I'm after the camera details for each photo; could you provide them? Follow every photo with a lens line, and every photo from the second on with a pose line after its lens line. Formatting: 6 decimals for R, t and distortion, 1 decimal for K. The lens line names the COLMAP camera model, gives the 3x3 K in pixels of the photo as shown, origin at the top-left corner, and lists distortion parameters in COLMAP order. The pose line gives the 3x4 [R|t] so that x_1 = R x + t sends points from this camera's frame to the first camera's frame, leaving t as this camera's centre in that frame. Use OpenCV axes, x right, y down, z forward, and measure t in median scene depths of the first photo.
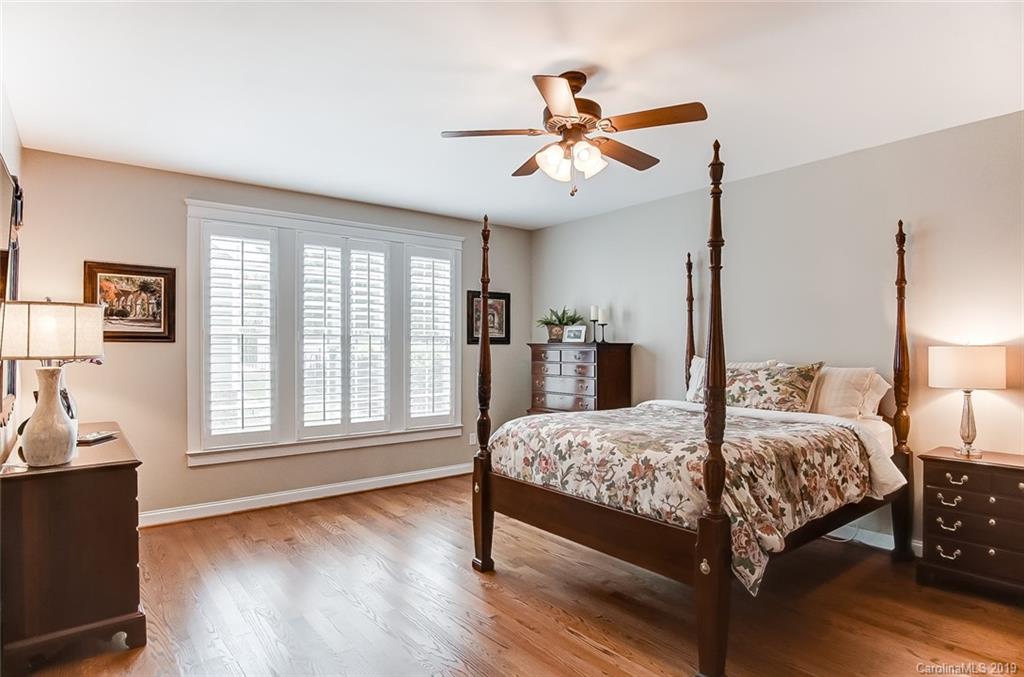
lens RADIAL K [[549.2, 0, 507.1], [0, 549.2, 342.9], [0, 0, 1]] dist [-0.032320, 0.000334]
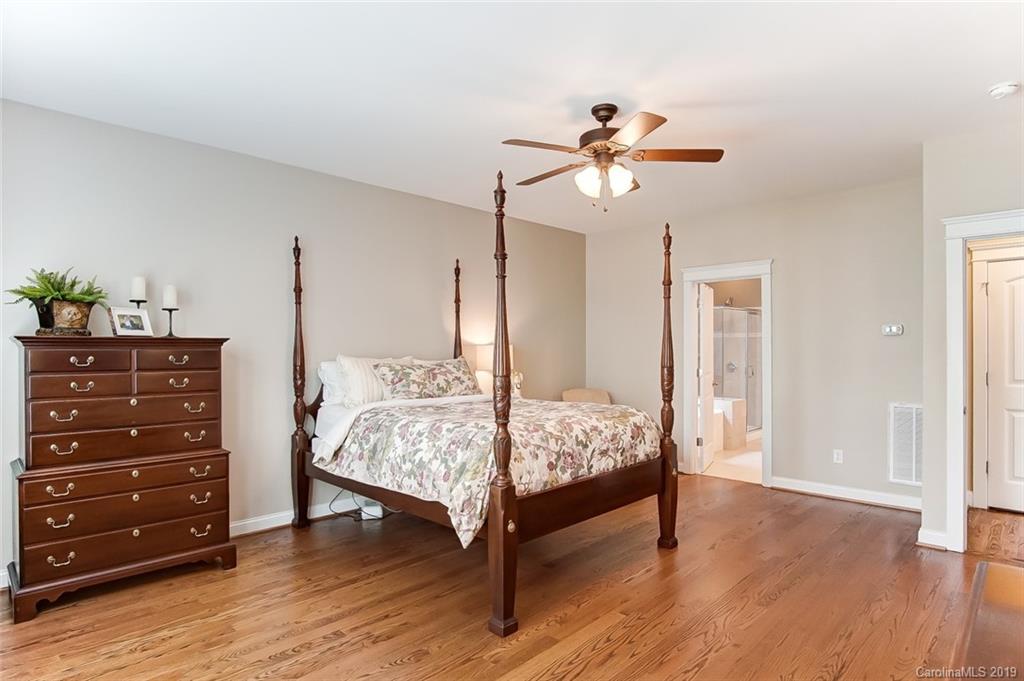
lens RADIAL K [[564.2, 0, 510.7], [0, 564.2, 327.9], [0, 0, 1]] dist [-0.022705, 0.000225]
pose [[-0.126250, 0.031303, 0.991504, -0.935570], [-0.008286, 0.999434, -0.032608, 0.011397], [-0.991964, -0.012332, -0.125920, 1.210360]]
